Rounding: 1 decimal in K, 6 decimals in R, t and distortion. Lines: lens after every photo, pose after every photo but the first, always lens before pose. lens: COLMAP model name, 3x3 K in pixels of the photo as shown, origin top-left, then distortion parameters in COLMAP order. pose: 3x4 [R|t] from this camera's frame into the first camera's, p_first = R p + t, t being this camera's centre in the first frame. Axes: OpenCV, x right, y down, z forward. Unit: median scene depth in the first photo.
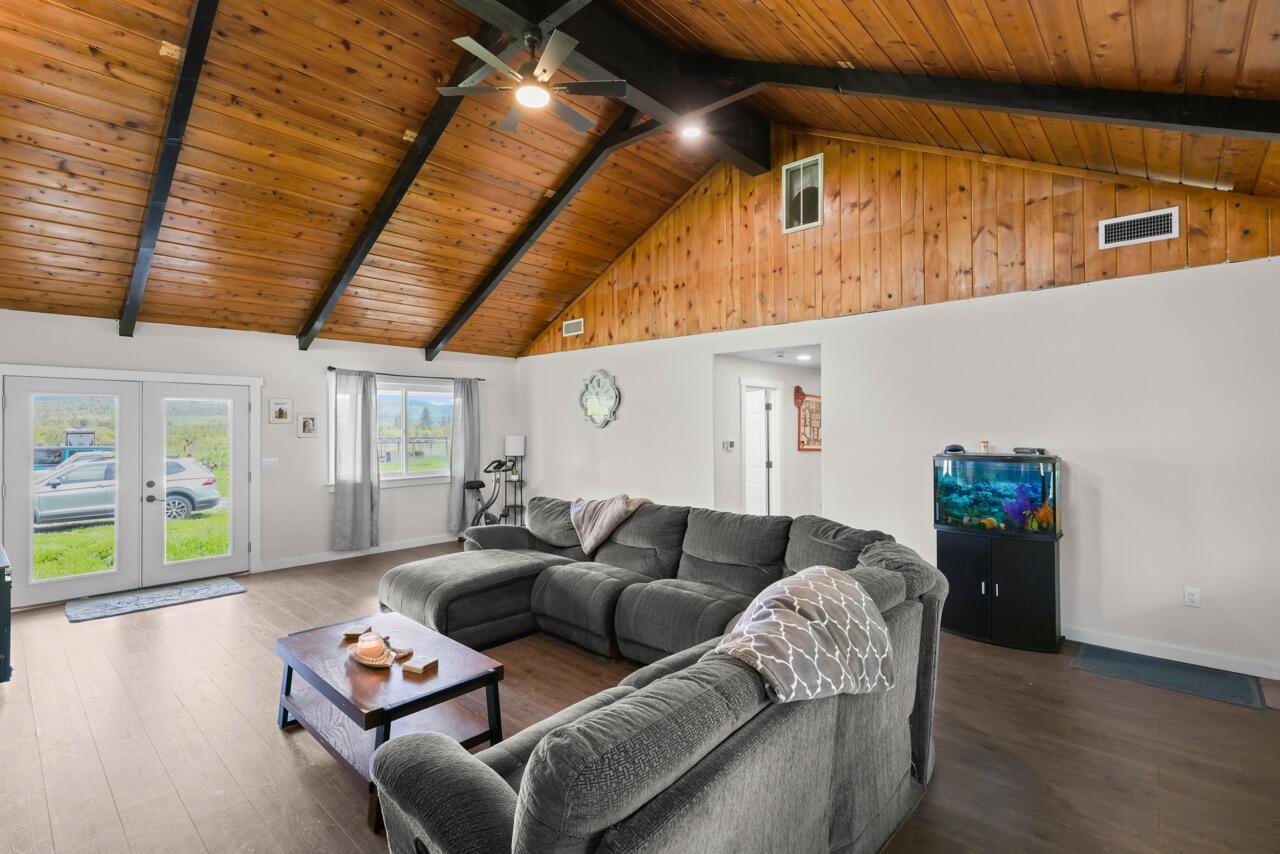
lens RADIAL K [[587.9, 0, 636.3], [0, 587.9, 424.5], [0, 0, 1]] dist [-0.003411, 0.000165]
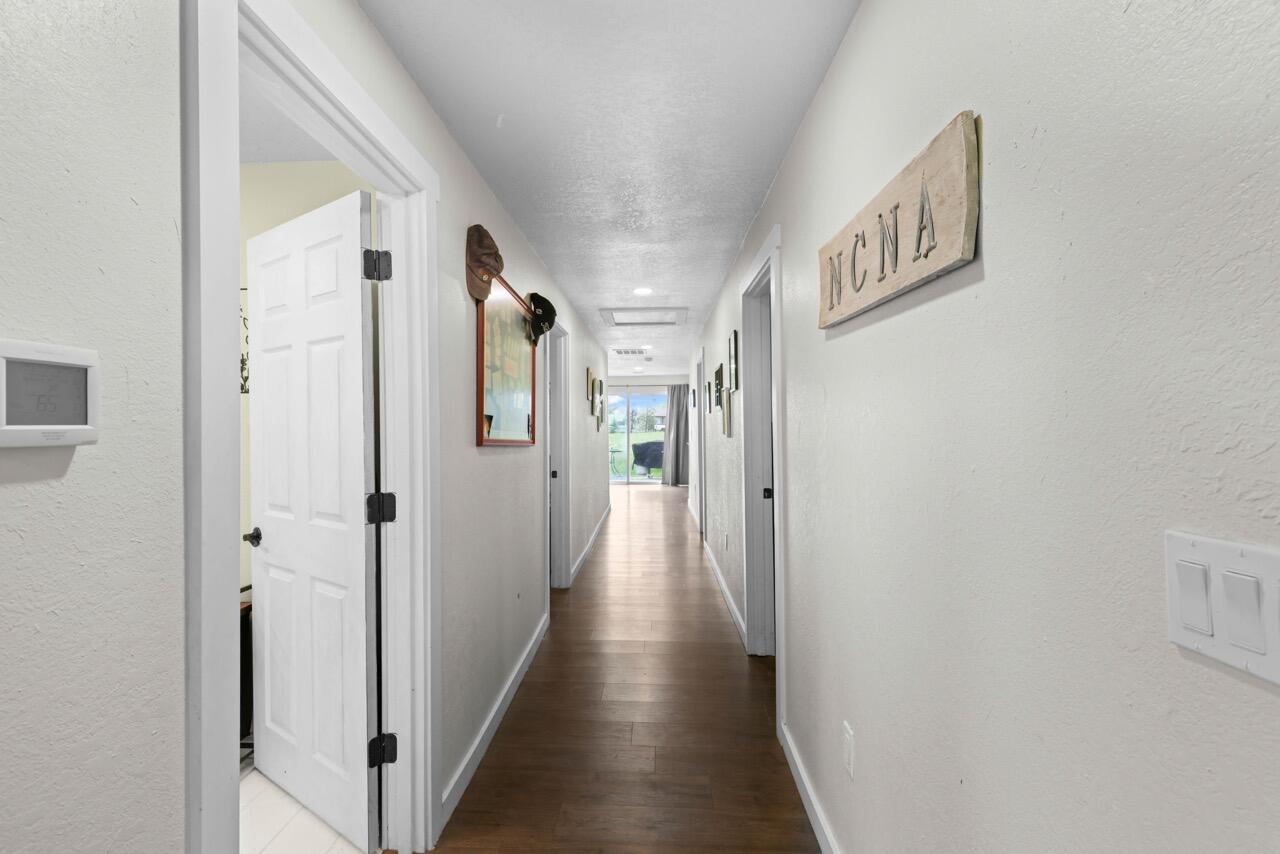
lens RADIAL K [[587.9, 0, 637.4], [0, 587.9, 425.7], [0, 0, 1]] dist [-0.003411, 0.000165]
pose [[0.765755, -0.002717, 0.643127, 0.151417], [-0.003120, 0.999964, 0.007940, 0.032647], [-0.643125, -0.008087, 0.765718, 0.745265]]
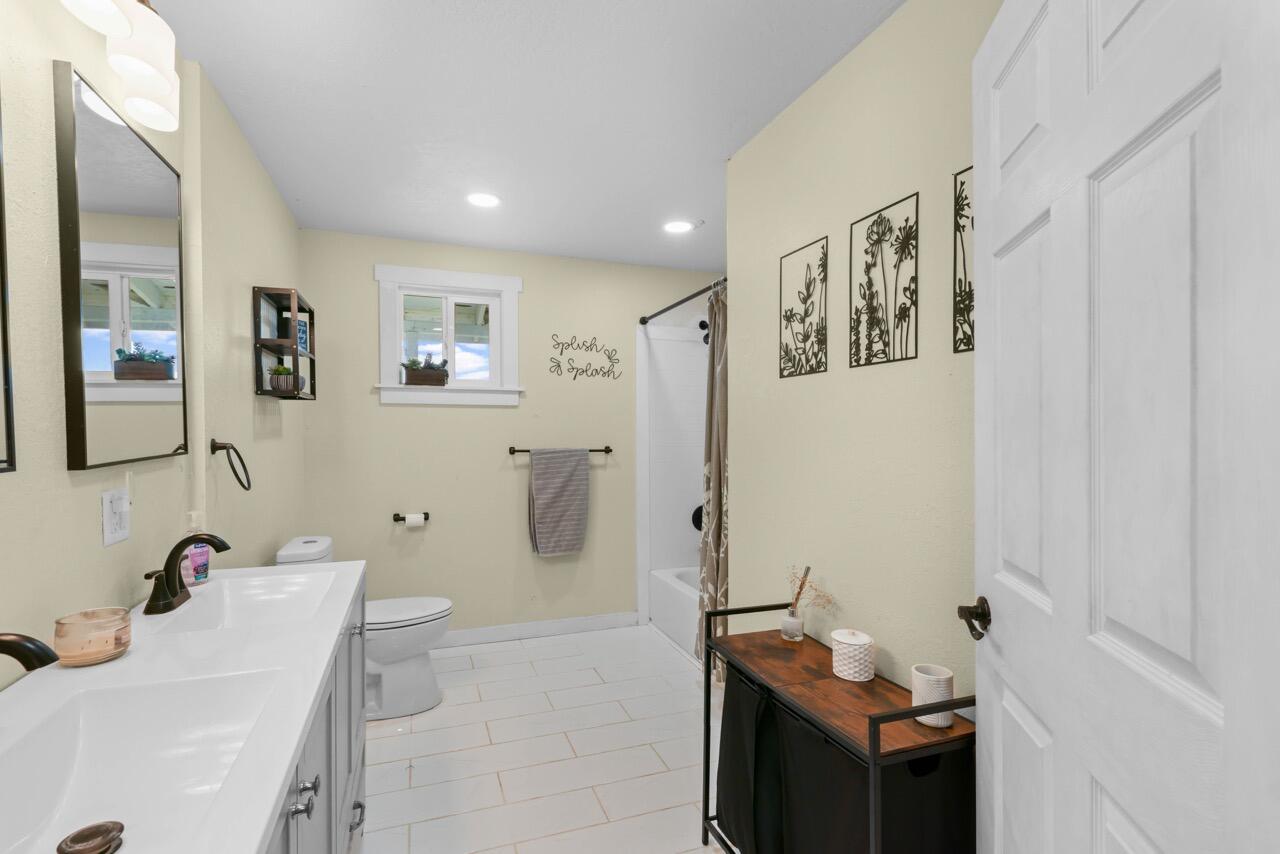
lens RADIAL K [[587.9, 0, 639.2], [0, 587.9, 435.7], [0, 0, 1]] dist [-0.003411, 0.000165]
pose [[0.885731, 0.002601, -0.464192, 0.180737], [0.003693, 0.999913, 0.012651, 0.040233], [0.464185, -0.012919, 0.885644, 0.888710]]
